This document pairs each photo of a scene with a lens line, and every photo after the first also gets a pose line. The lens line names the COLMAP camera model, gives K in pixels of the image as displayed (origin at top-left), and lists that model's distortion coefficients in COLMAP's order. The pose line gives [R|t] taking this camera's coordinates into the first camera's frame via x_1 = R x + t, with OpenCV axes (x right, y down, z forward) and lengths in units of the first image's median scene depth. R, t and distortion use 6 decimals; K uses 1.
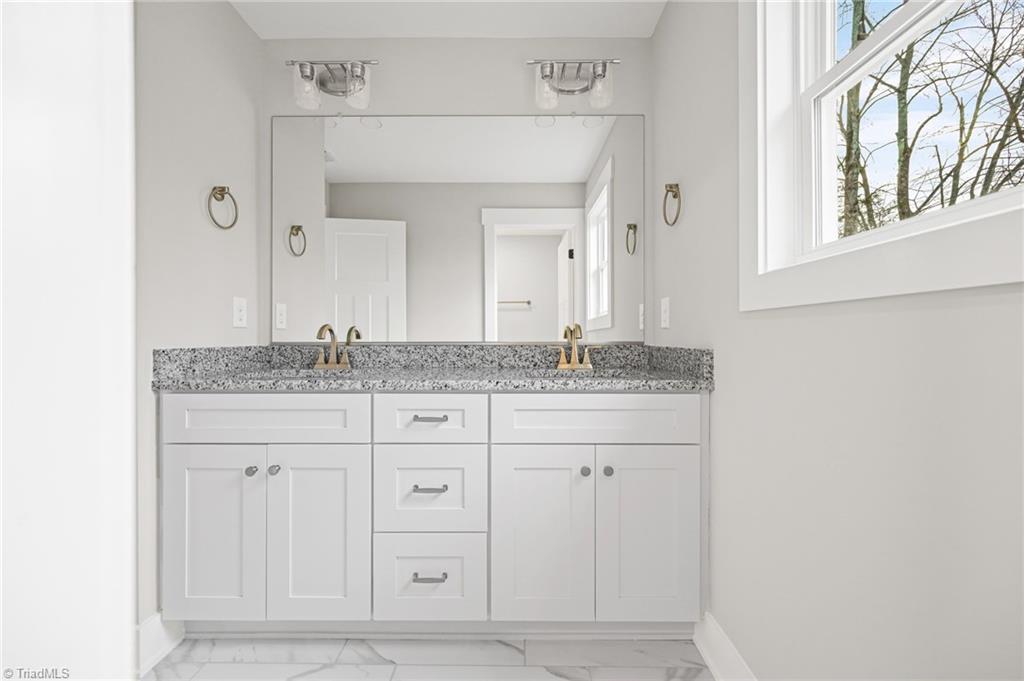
lens RADIAL K [[406.2, 0, 511.7], [0, 406.2, 340.0], [0, 0, 1]] dist [-0.000264, -0.000043]
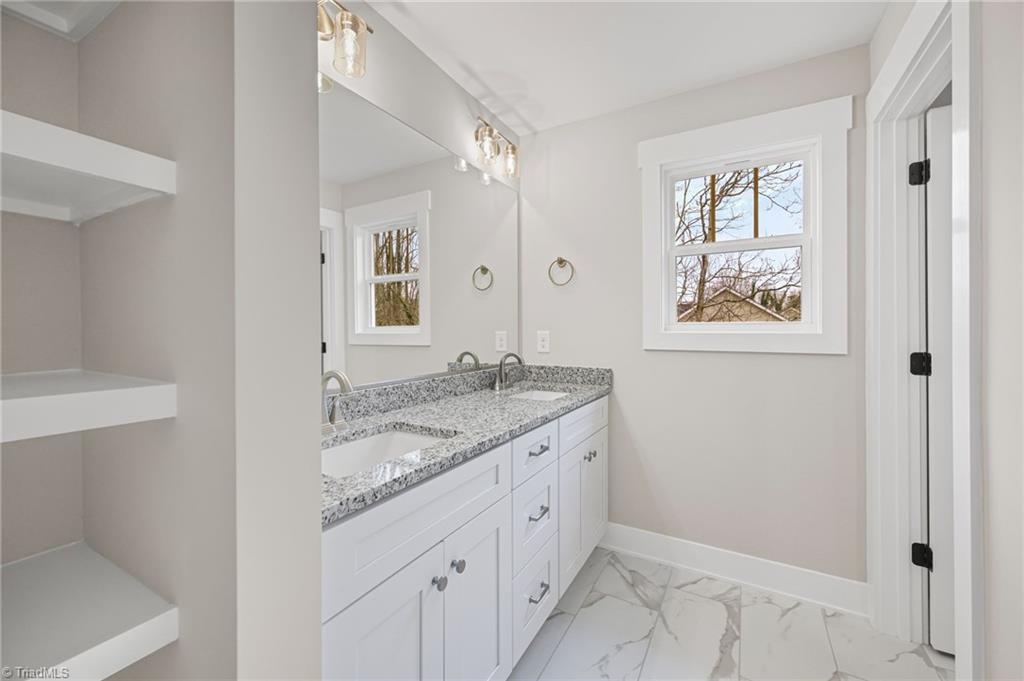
lens RADIAL K [[406.2, 0, 513.3], [0, 406.2, 331.8], [0, 0, 1]] dist [-0.000264, -0.000043]
pose [[0.485966, -0.005714, 0.873959, -0.863605], [0.010330, 0.999946, 0.000794, -0.096803], [-0.873917, 0.008642, 0.485999, 0.364312]]
